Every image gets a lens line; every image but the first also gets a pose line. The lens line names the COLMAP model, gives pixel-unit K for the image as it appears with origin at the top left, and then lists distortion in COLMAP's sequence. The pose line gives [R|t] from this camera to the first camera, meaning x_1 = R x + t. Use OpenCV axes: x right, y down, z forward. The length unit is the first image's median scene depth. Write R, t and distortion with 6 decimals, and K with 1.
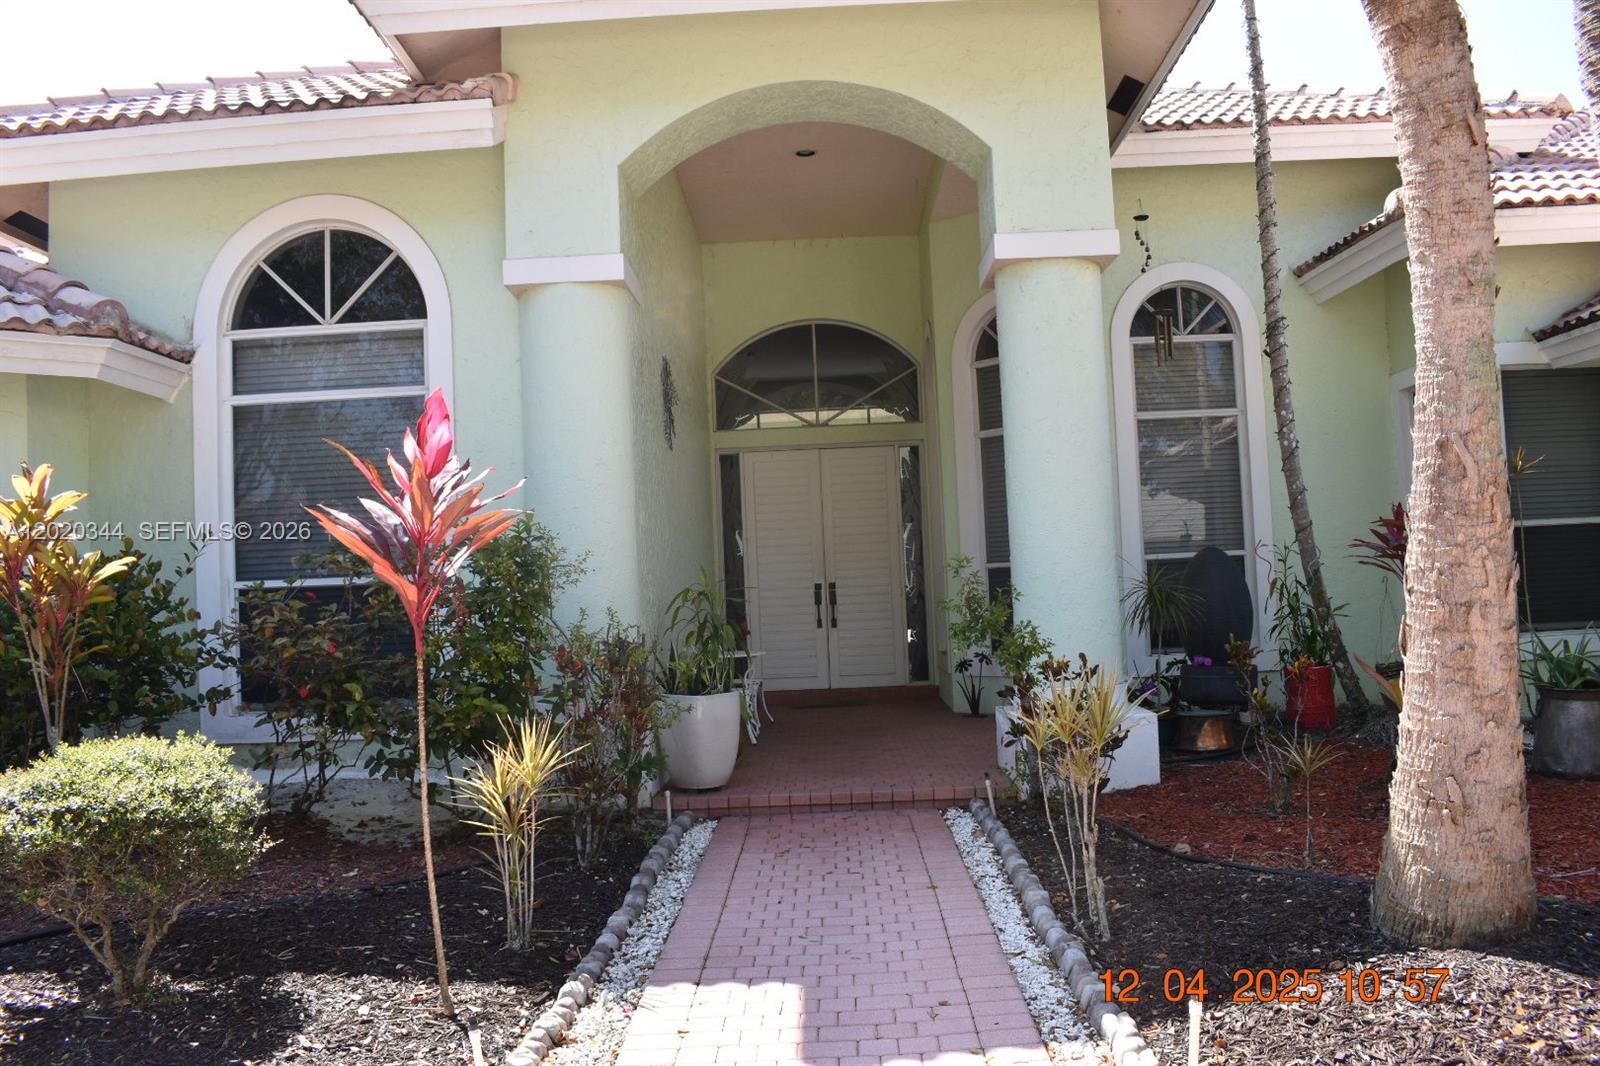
lens RADIAL K [[1244.5, 0, 799.8], [0, 1244.5, 534.0], [0, 0, 1]] dist [-0.003947, -0.000620]
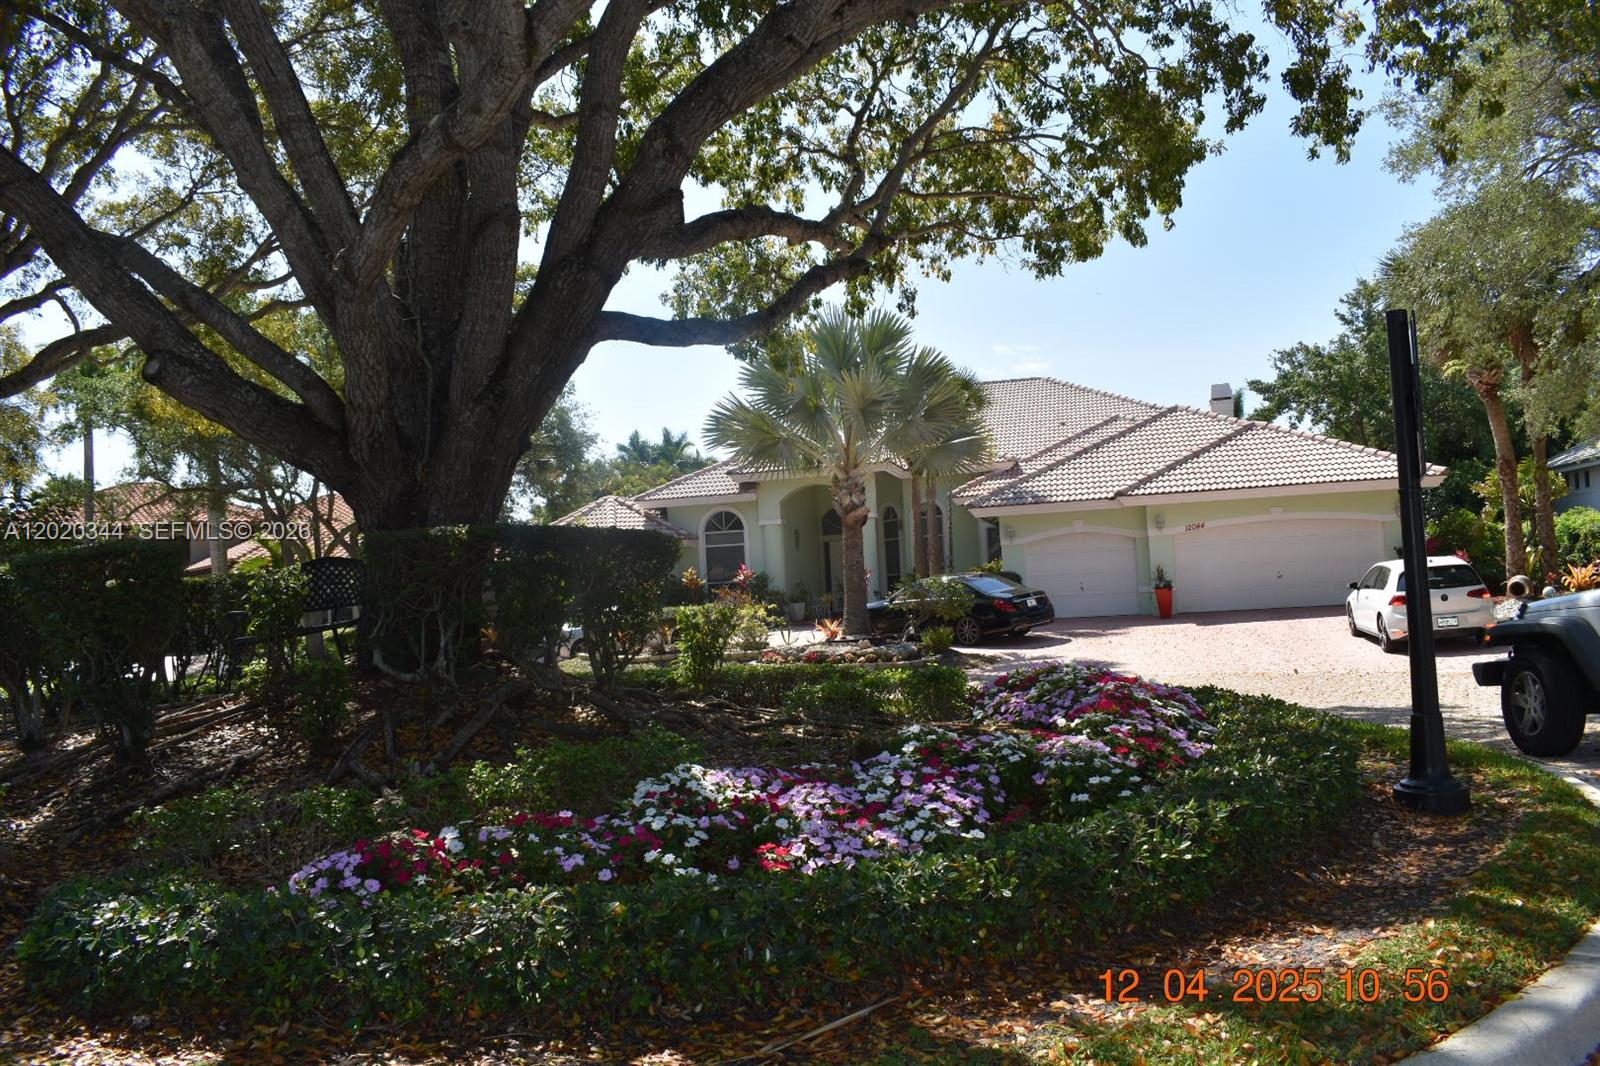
lens RADIAL K [[1244.5, 0, 800.4], [0, 1244.5, 536.4], [0, 0, 1]] dist [-0.003947, -0.000620]
pose [[0.973979, -0.012570, -0.226291, 1.024906], [0.018652, 0.999519, 0.024758, -0.263865], [0.225871, -0.028334, 0.973745, -3.716805]]
